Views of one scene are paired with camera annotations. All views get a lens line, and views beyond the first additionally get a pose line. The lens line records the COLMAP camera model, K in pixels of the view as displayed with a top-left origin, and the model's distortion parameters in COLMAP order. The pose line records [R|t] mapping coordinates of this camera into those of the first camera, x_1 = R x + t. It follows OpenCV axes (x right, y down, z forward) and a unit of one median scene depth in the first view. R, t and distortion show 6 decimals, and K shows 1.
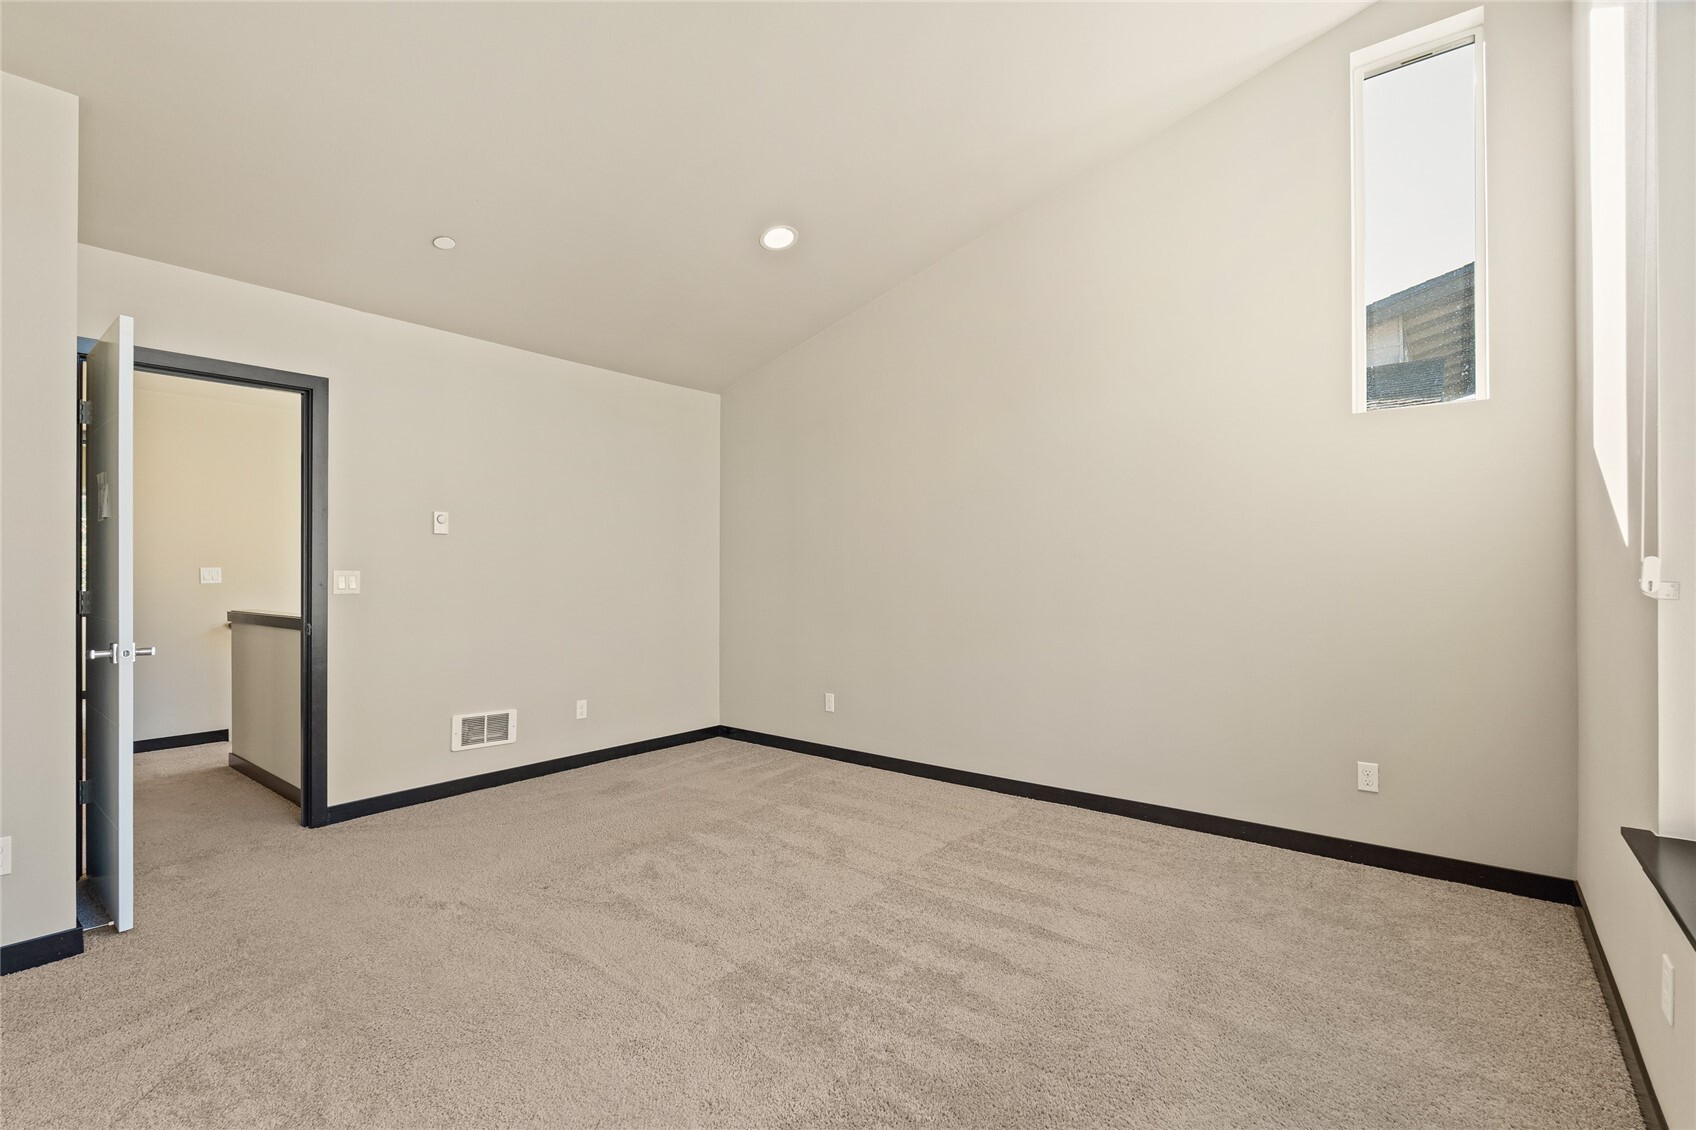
lens RADIAL K [[754.1, 0, 854.6], [0, 754.1, 573.8], [0, 0, 1]] dist [-0.002965, -0.000795]
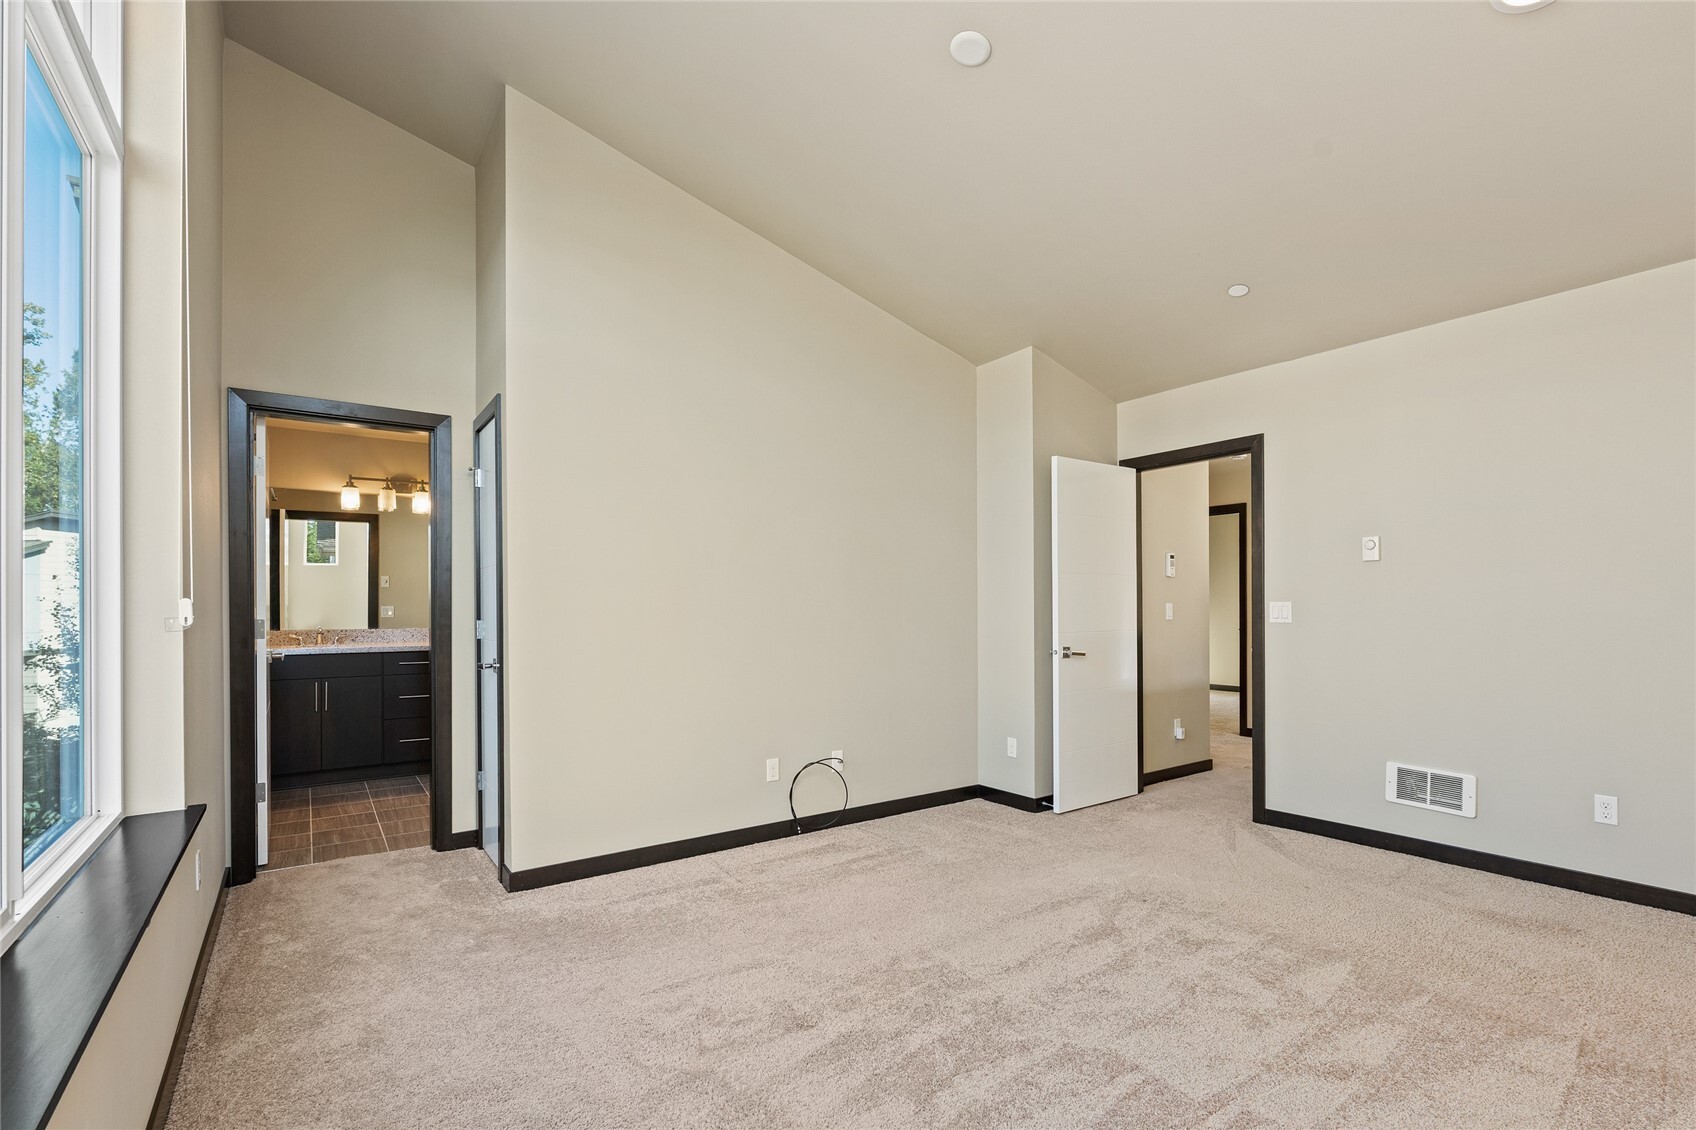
lens RADIAL K [[754.1, 0, 843.7], [0, 754.1, 605.7], [0, 0, 1]] dist [-0.002965, -0.000795]
pose [[-0.272518, -0.000175, -0.962151, 0.584137], [0.007962, 0.999965, -0.002437, -0.000828], [0.962118, -0.008325, -0.272507, 0.710756]]
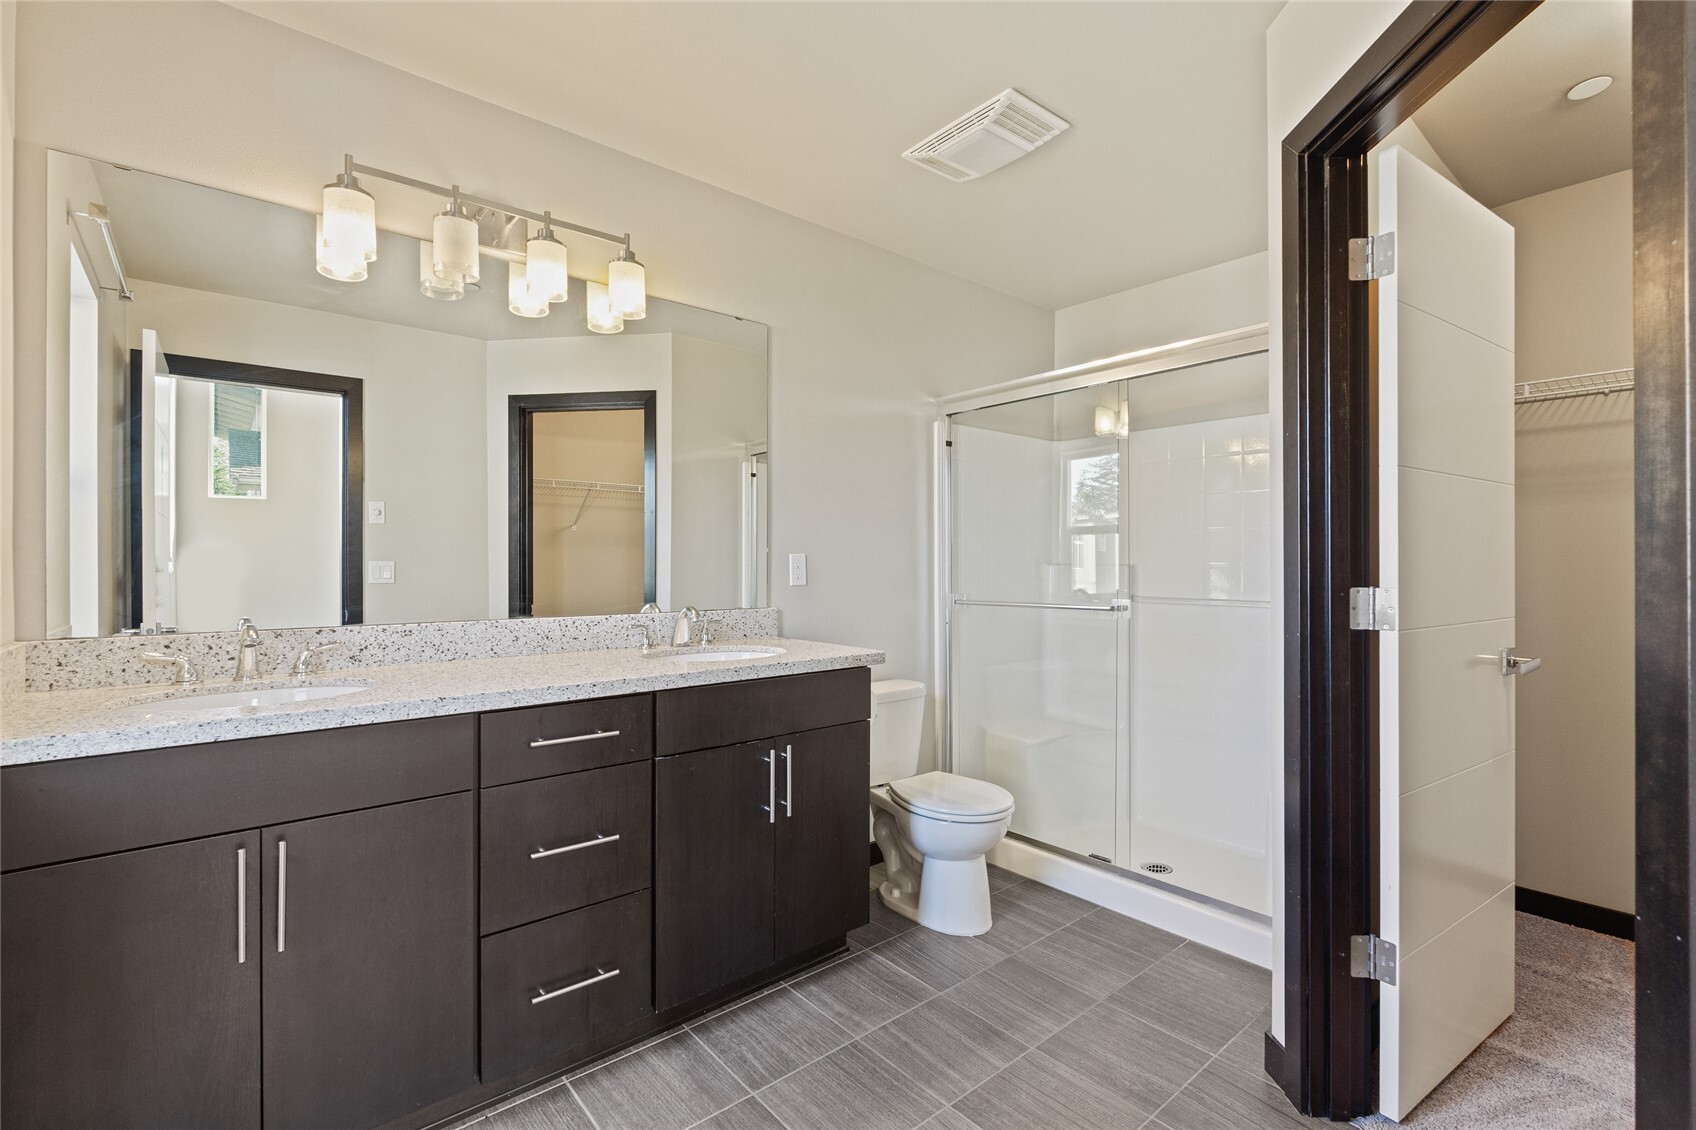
lens RADIAL K [[754.1, 0, 856.2], [0, 754.1, 563.8], [0, 0, 1]] dist [-0.002965, -0.000795]
pose [[-0.189682, -0.001435, -0.981844, 0.342318], [0.007910, 0.999964, -0.002989, -0.001350], [0.981814, -0.008333, -0.189664, 0.411446]]
